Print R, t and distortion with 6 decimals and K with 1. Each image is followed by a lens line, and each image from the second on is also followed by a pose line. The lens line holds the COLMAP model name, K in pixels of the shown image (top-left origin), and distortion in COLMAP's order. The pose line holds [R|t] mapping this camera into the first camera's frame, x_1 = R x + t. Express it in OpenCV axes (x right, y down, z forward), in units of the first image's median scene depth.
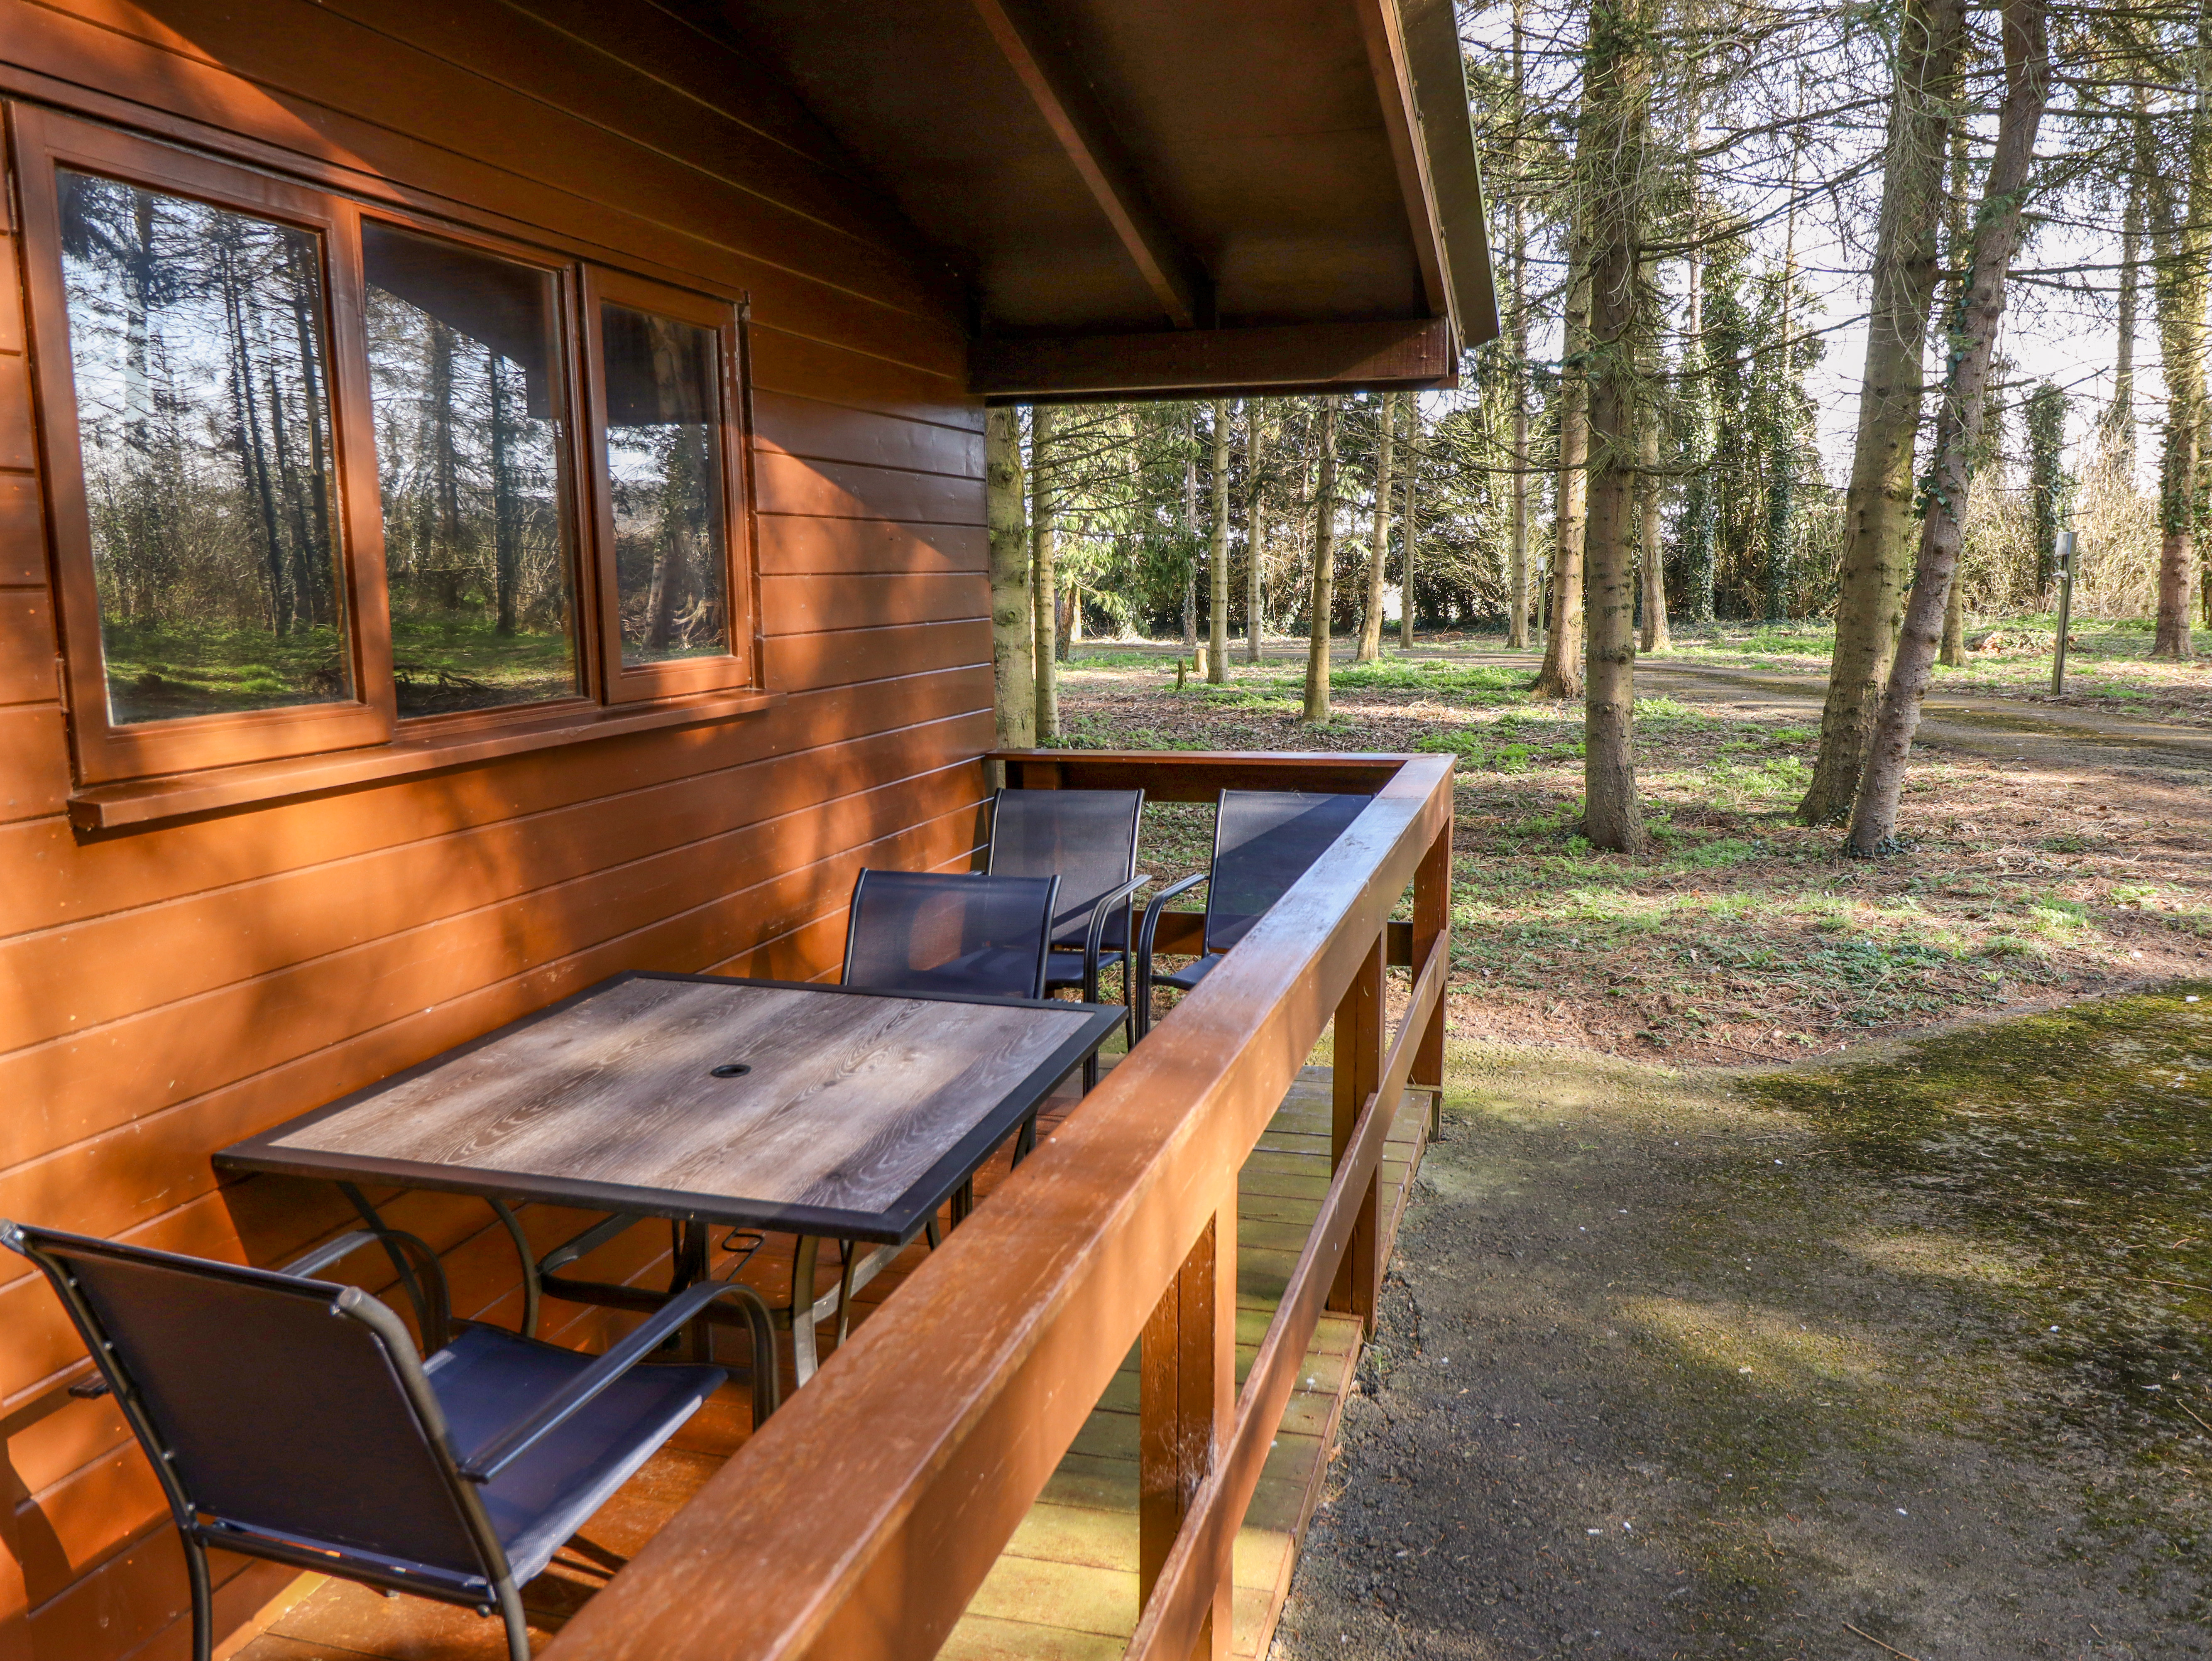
lens RADIAL K [[1636.8, 0, 1105.3], [0, 1636.8, 826.8], [0, 0, 1]] dist [0.000746, -0.005377]
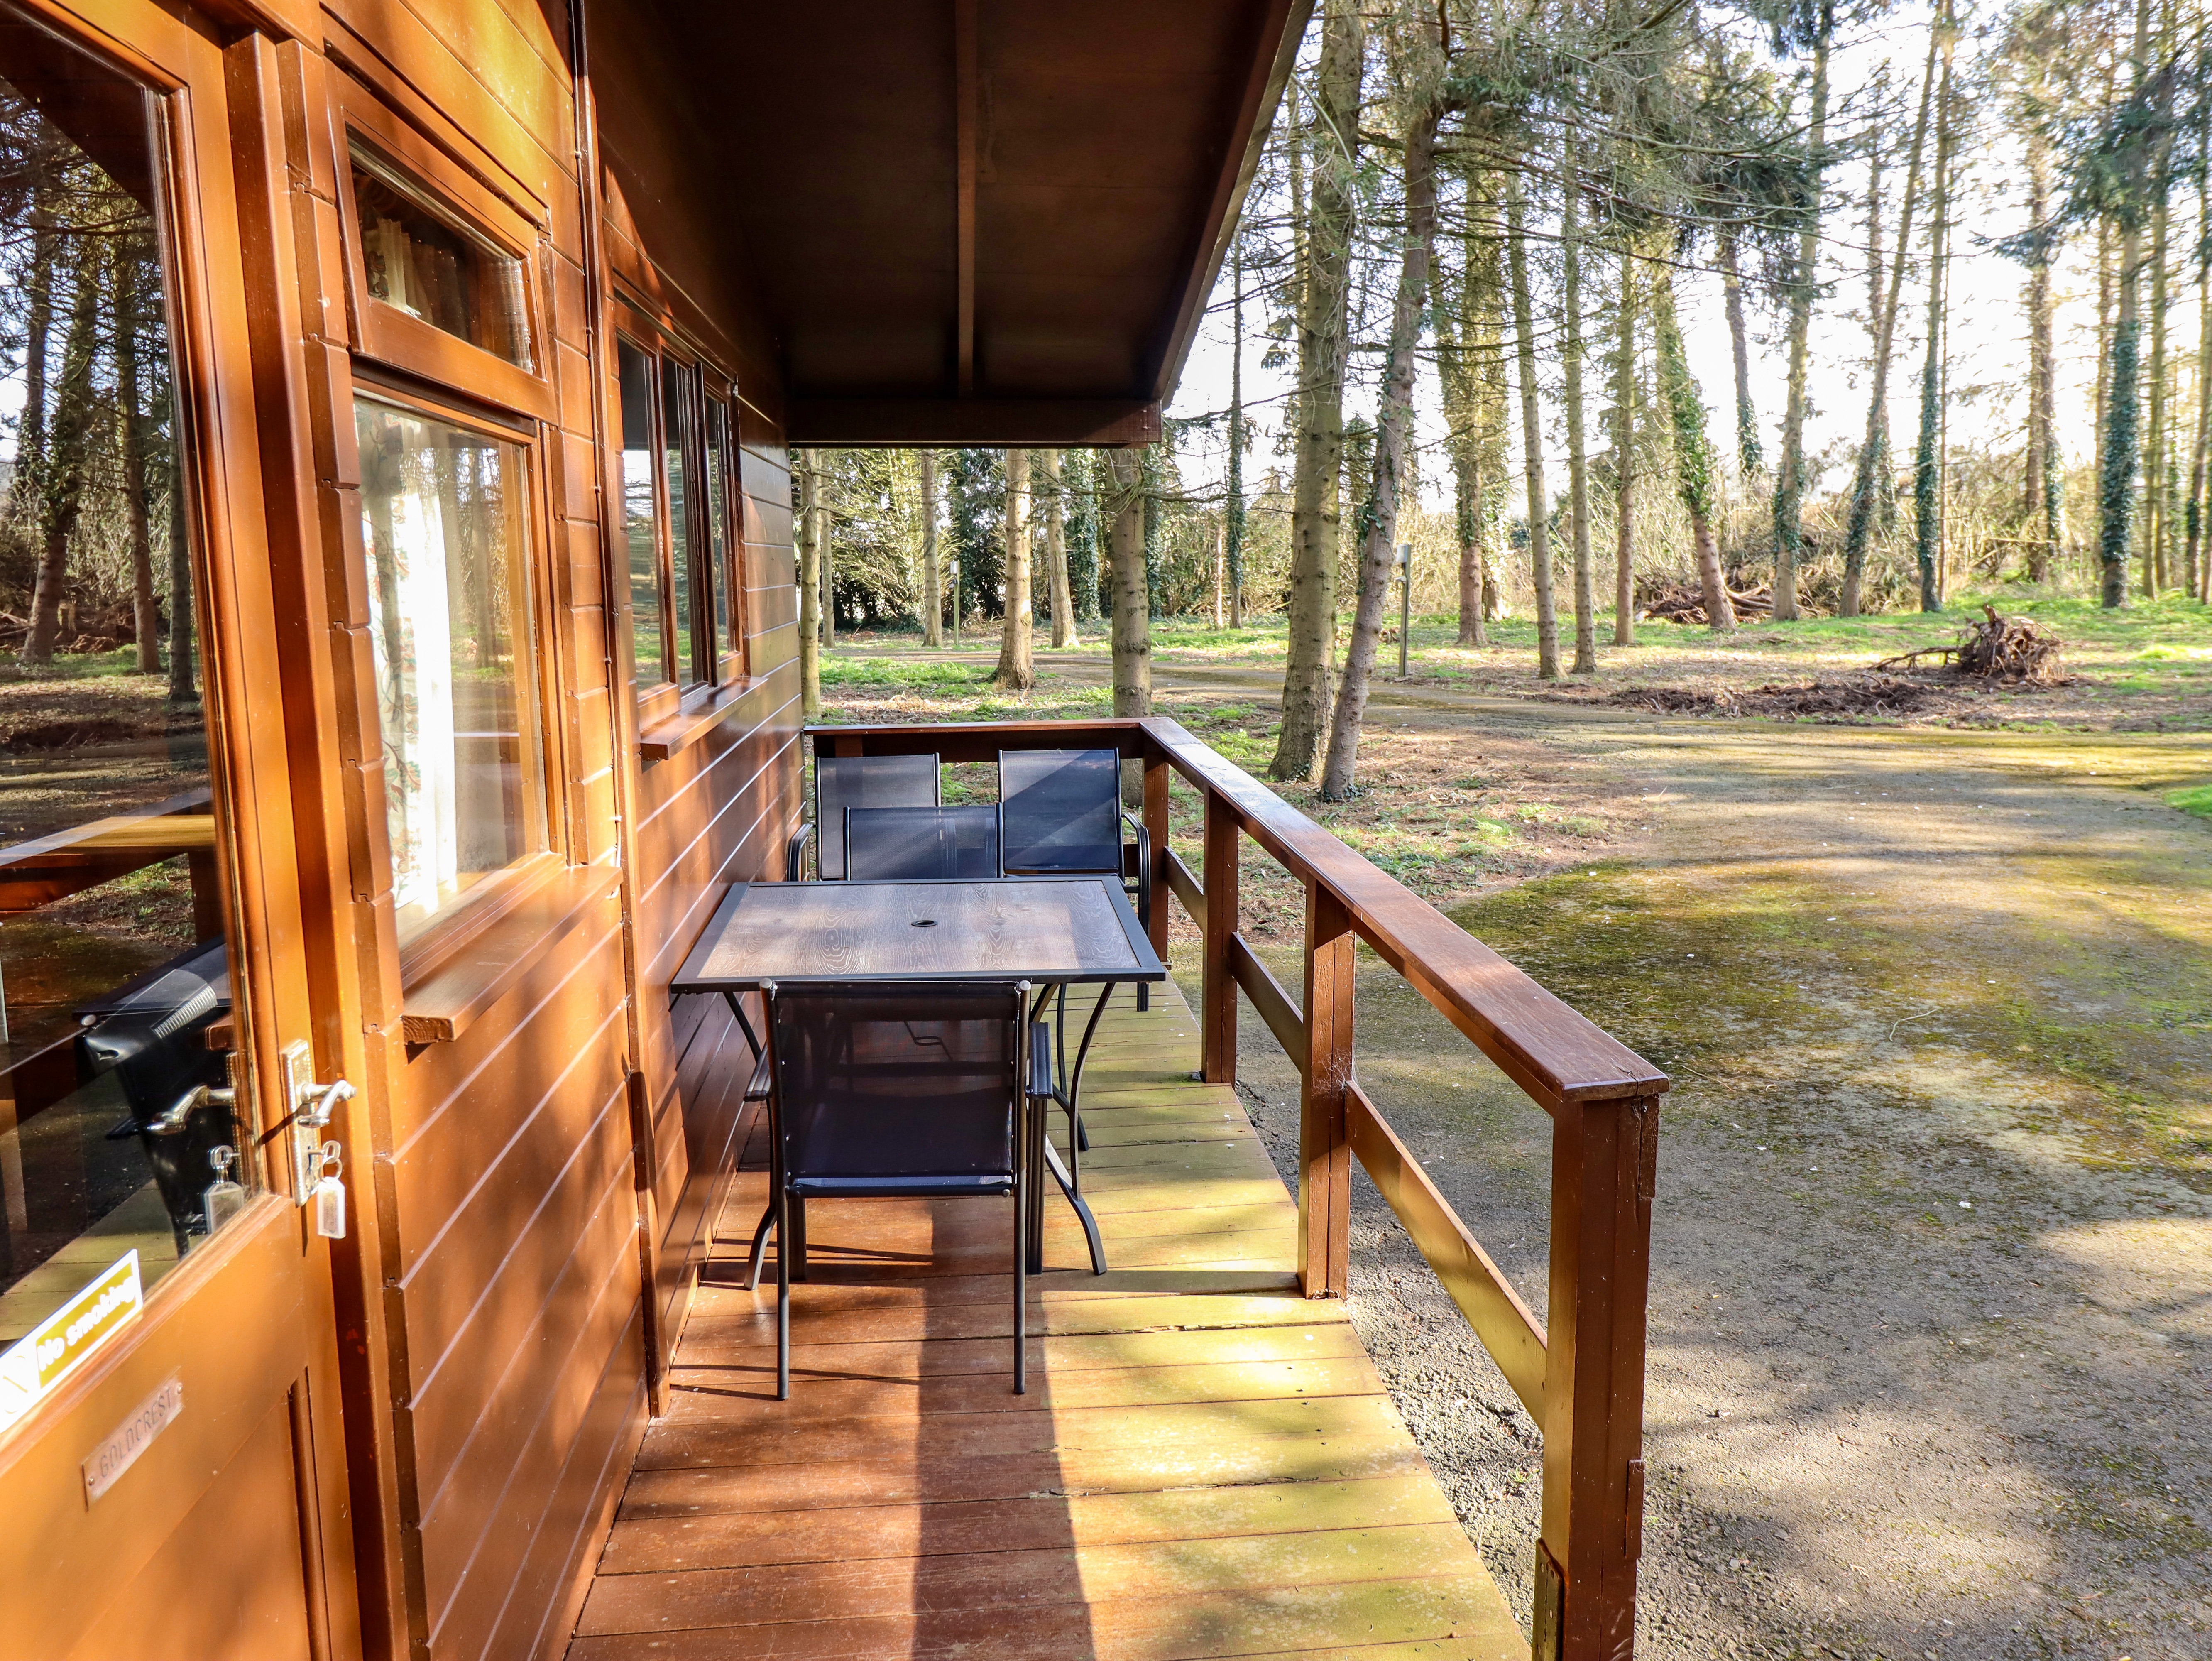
lens RADIAL K [[1636.8, 0, 1105.7], [0, 1636.8, 830.5], [0, 0, 1]] dist [0.000746, -0.005377]
pose [[0.927518, -0.056688, 0.369455, -0.106311], [0.056050, 0.998350, 0.012471, 0.009267], [-0.369552, 0.009141, 0.929165, -0.076413]]
